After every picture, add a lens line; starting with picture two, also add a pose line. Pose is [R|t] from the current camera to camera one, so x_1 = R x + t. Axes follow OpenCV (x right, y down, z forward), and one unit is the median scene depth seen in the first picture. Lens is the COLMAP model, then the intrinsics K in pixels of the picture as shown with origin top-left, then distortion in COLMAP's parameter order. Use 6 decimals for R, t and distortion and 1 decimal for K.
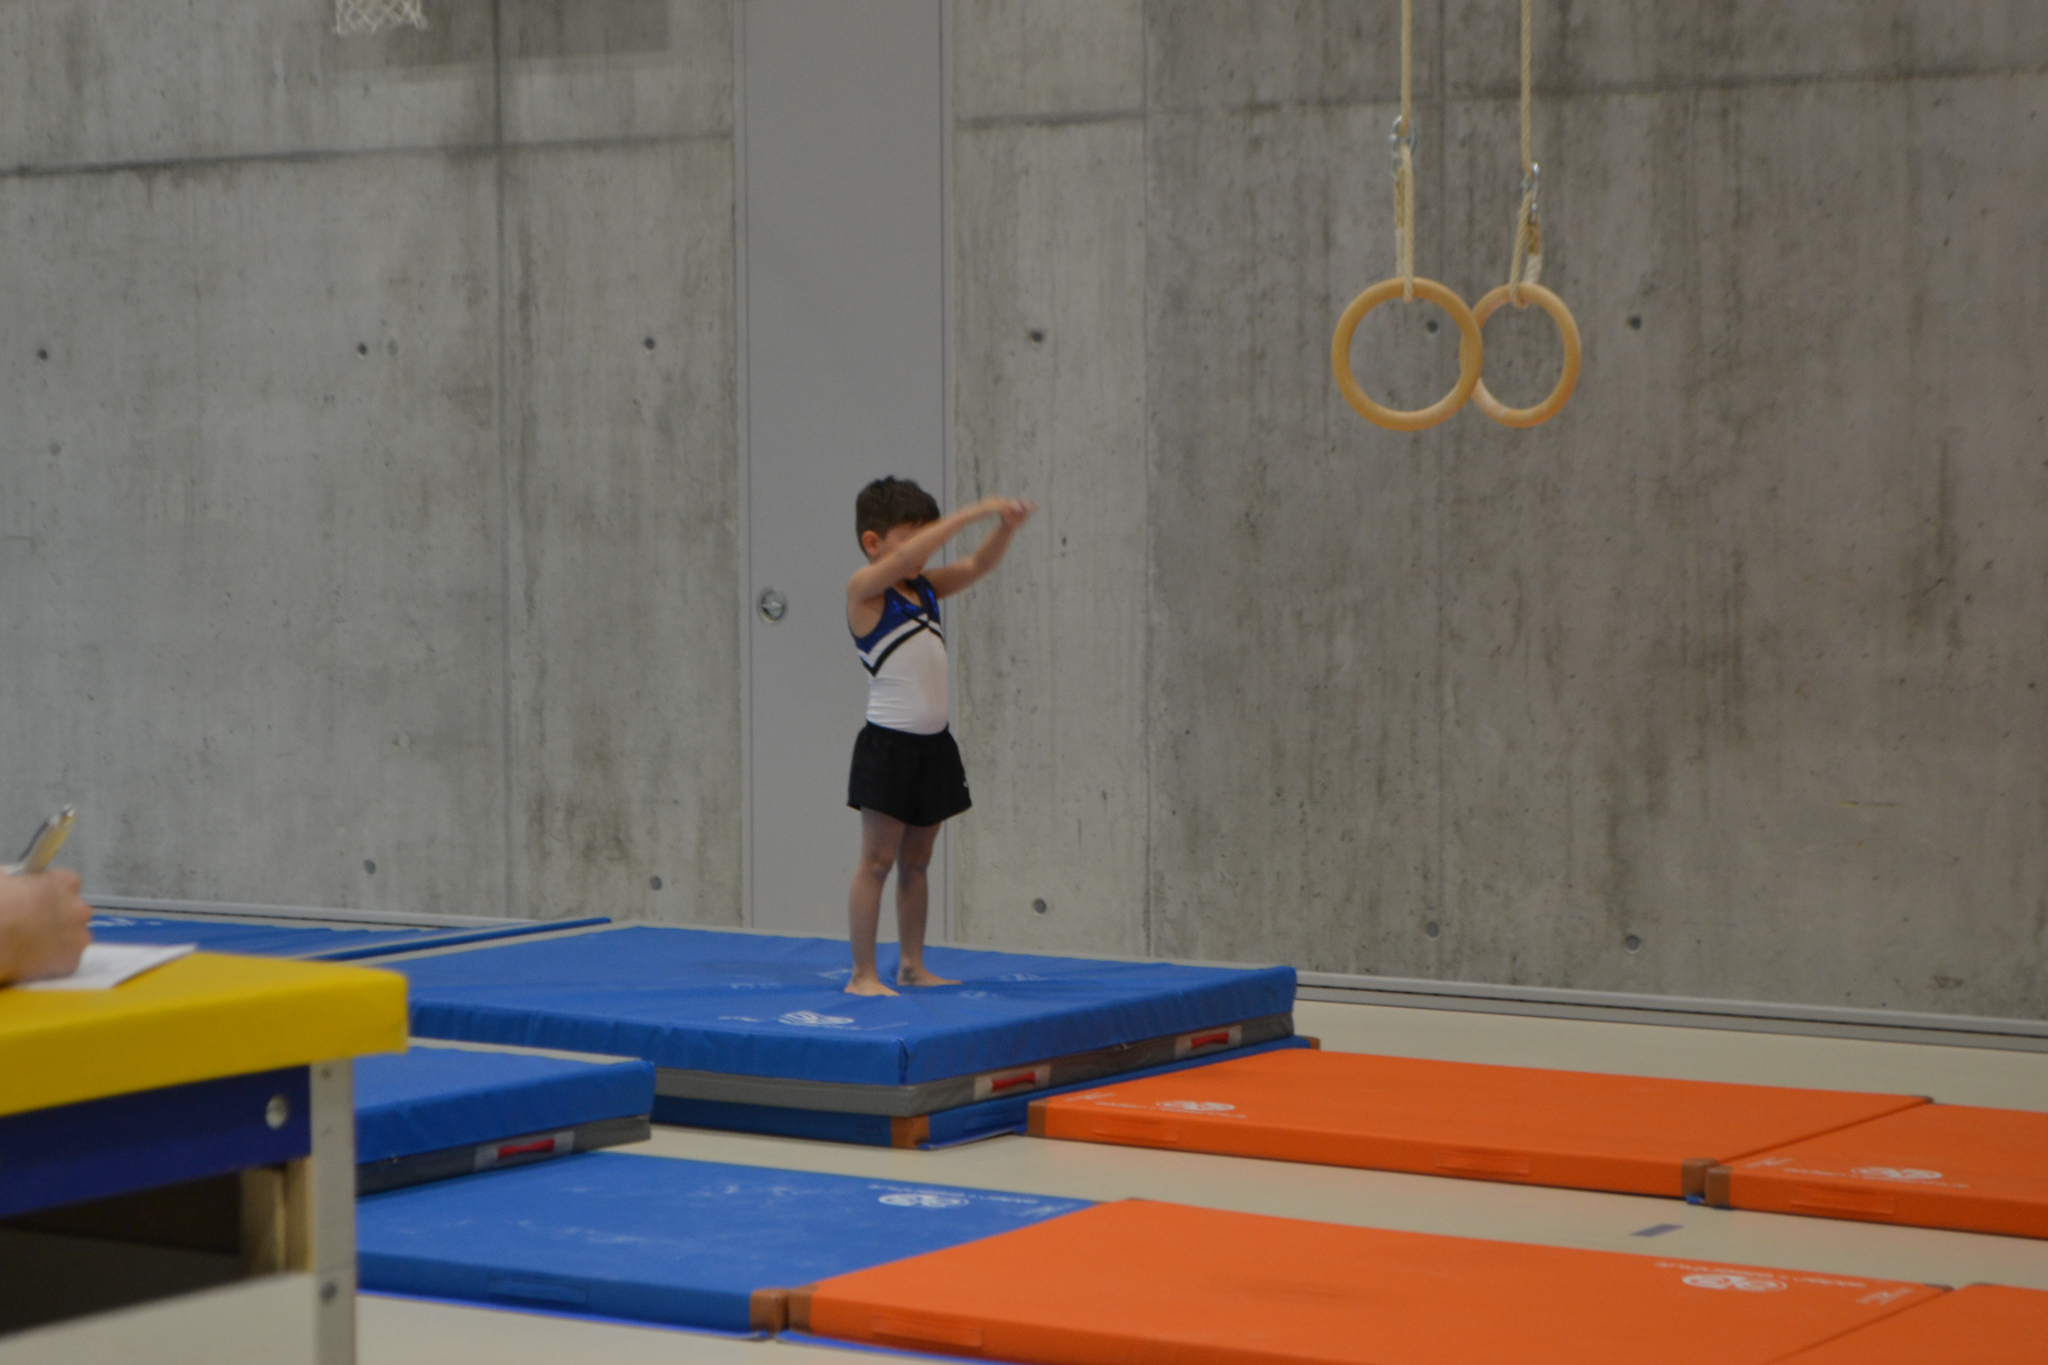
lens RADIAL K [[4744.2, 0, 976.0], [0, 4744.2, 707.9], [0, 0, 1]] dist [0.027643, 0.055678]
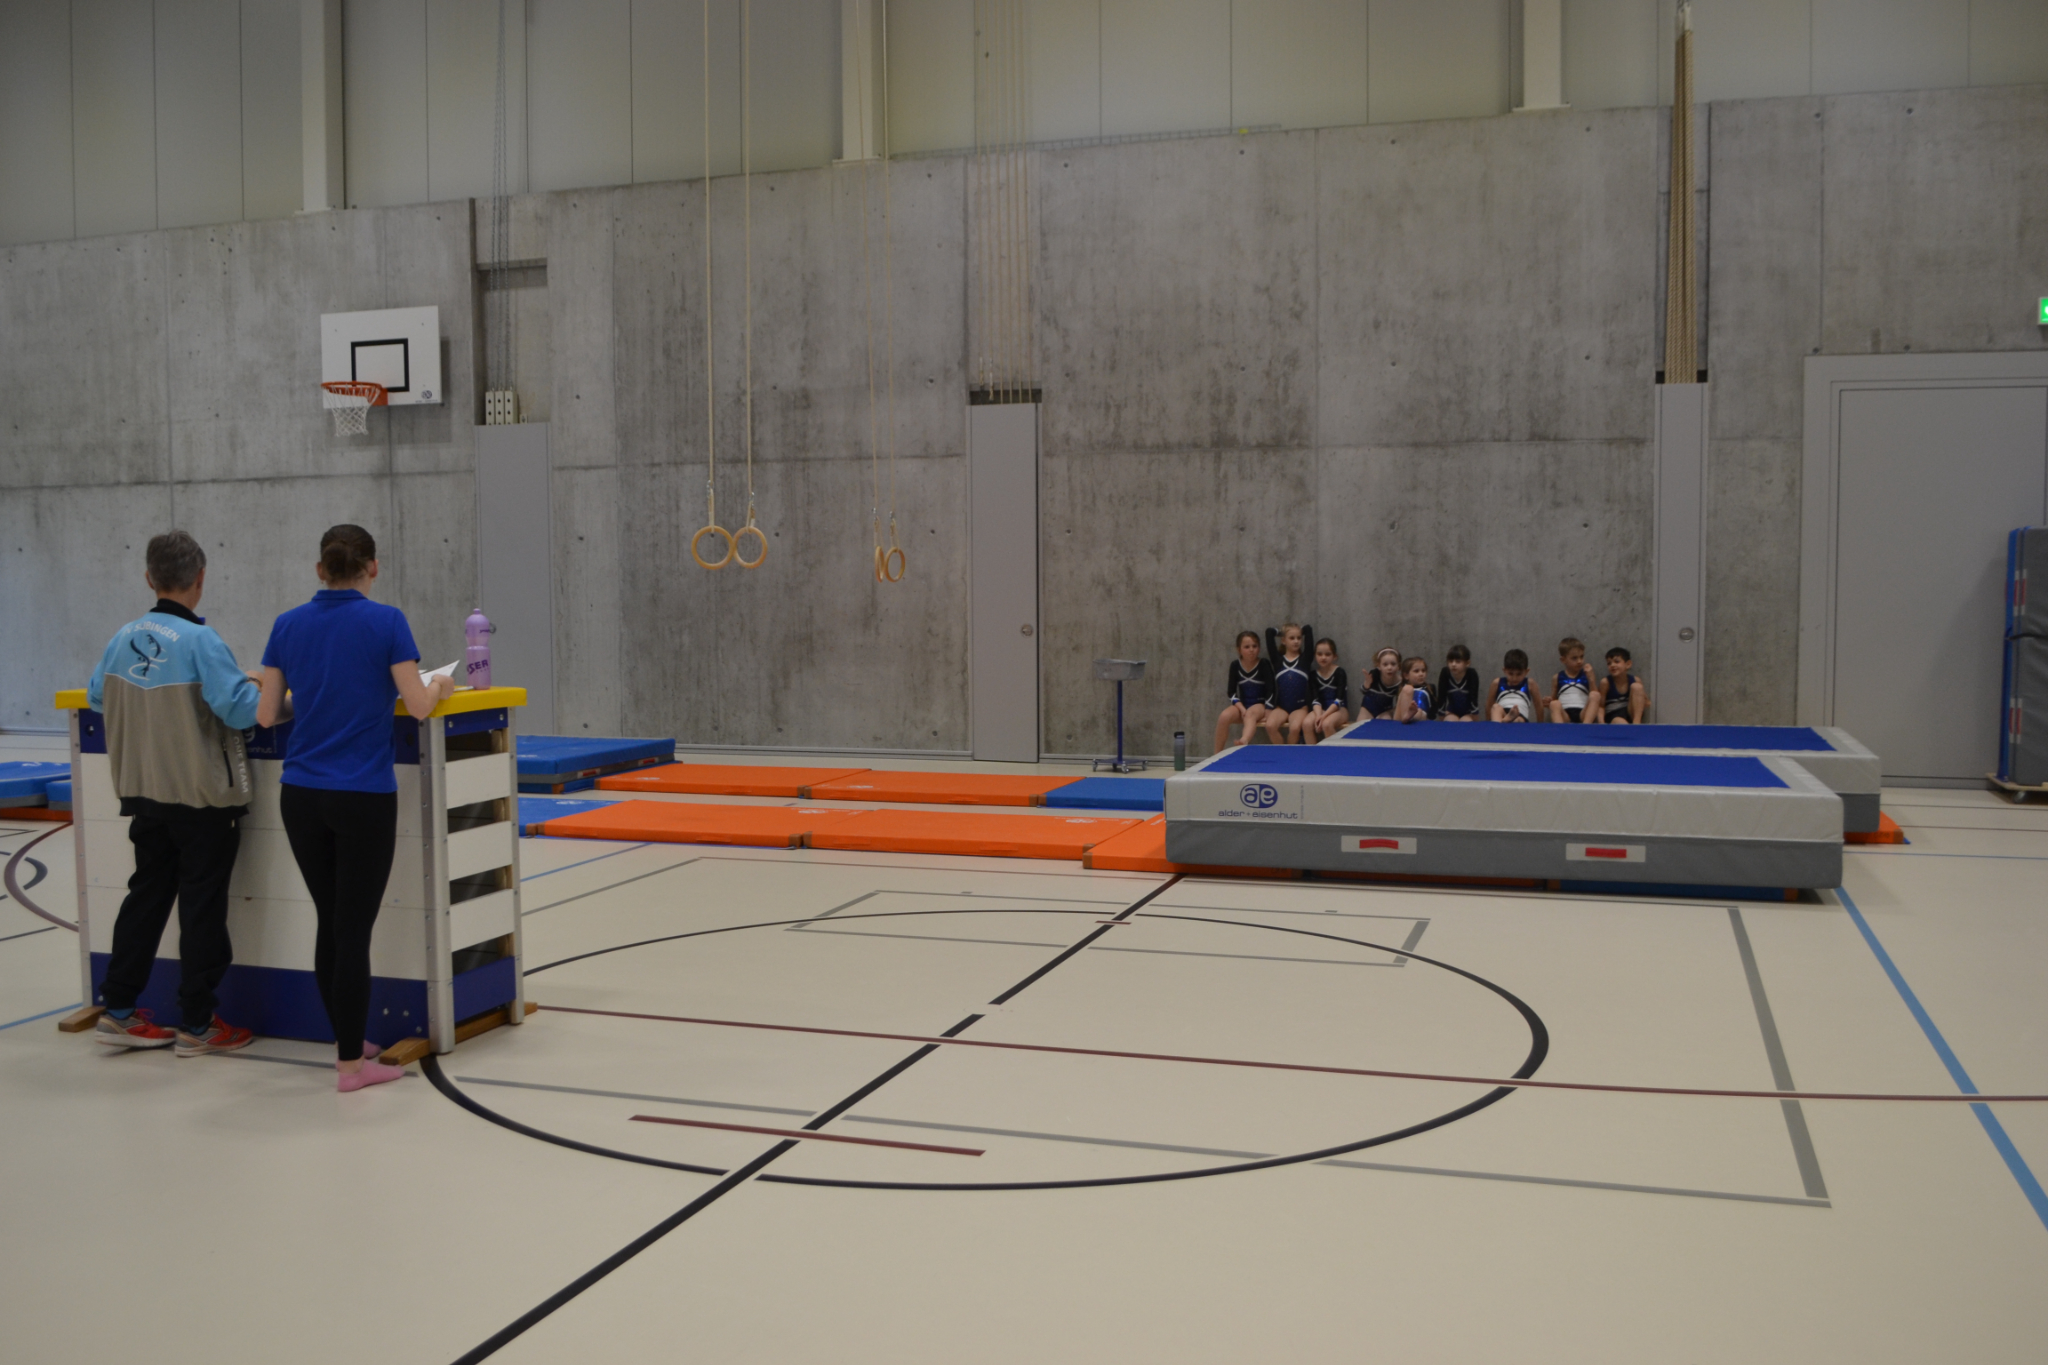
lens RADIAL K [[1888.1, 0, 1024.0], [0, 1888.1, 682.5], [0, 0, 1]] dist [-0.049933, -0.000234]
pose [[0.963385, -0.019707, 0.267396, -0.040096], [0.019062, 0.999806, 0.005010, 0.014127], [-0.267442, 0.000270, 0.963574, -0.251737]]
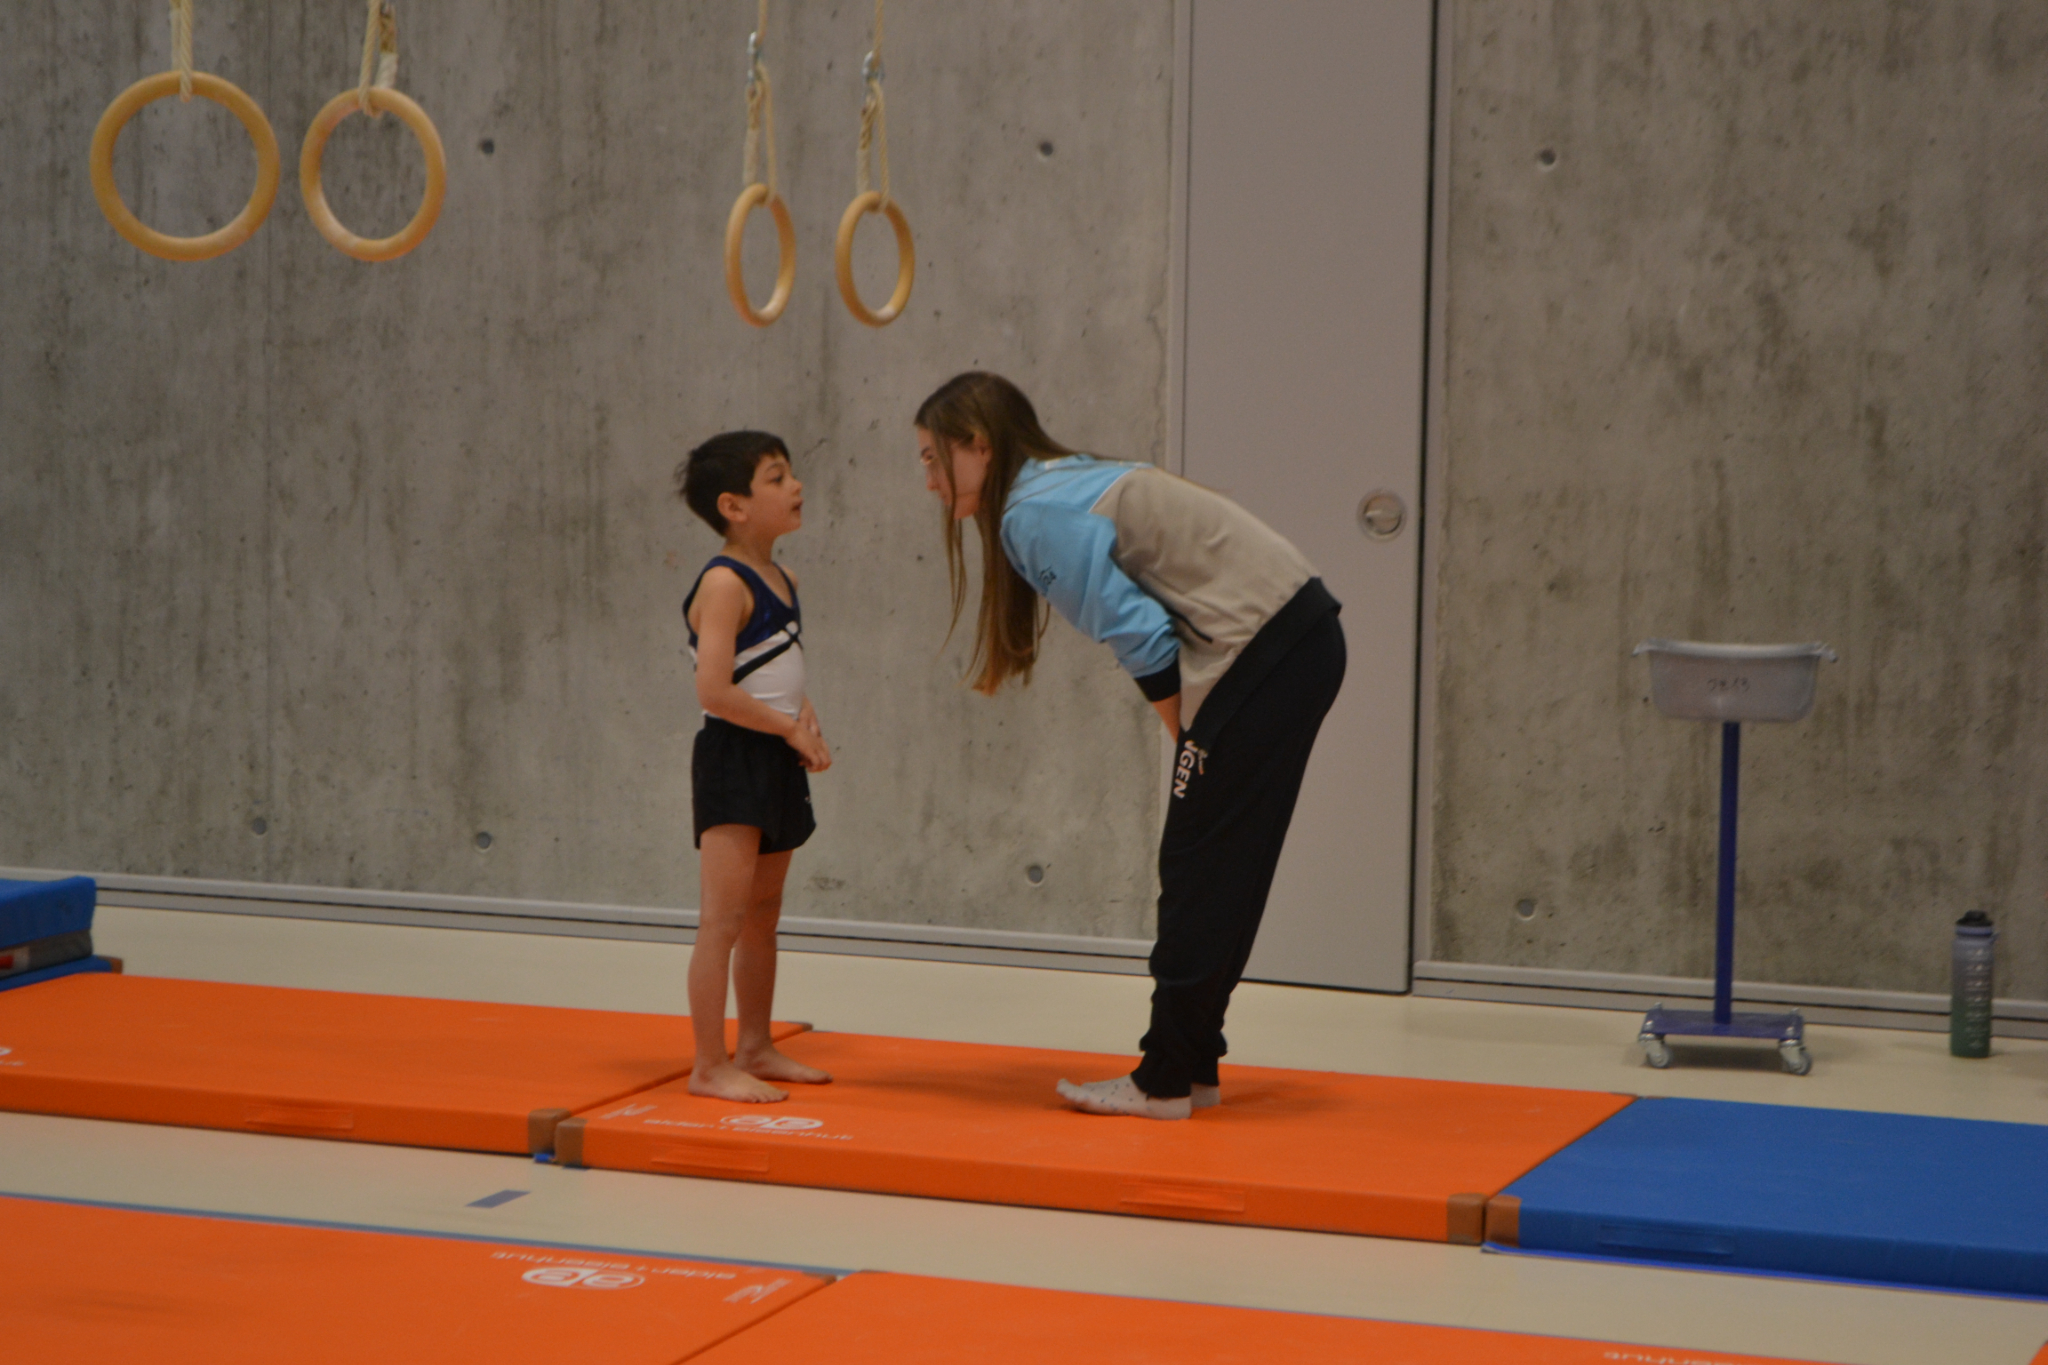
lens RADIAL K [[4717.4, 0, 1024.0], [0, 4717.4, 682.5], [0, 0, 1]] dist [0.070377, -0.390740]
pose [[0.970138, -0.000917, 0.242551, 0.020737], [-0.006137, 0.999580, 0.028324, -0.006180], [-0.242475, -0.028967, 0.969725, 0.109566]]
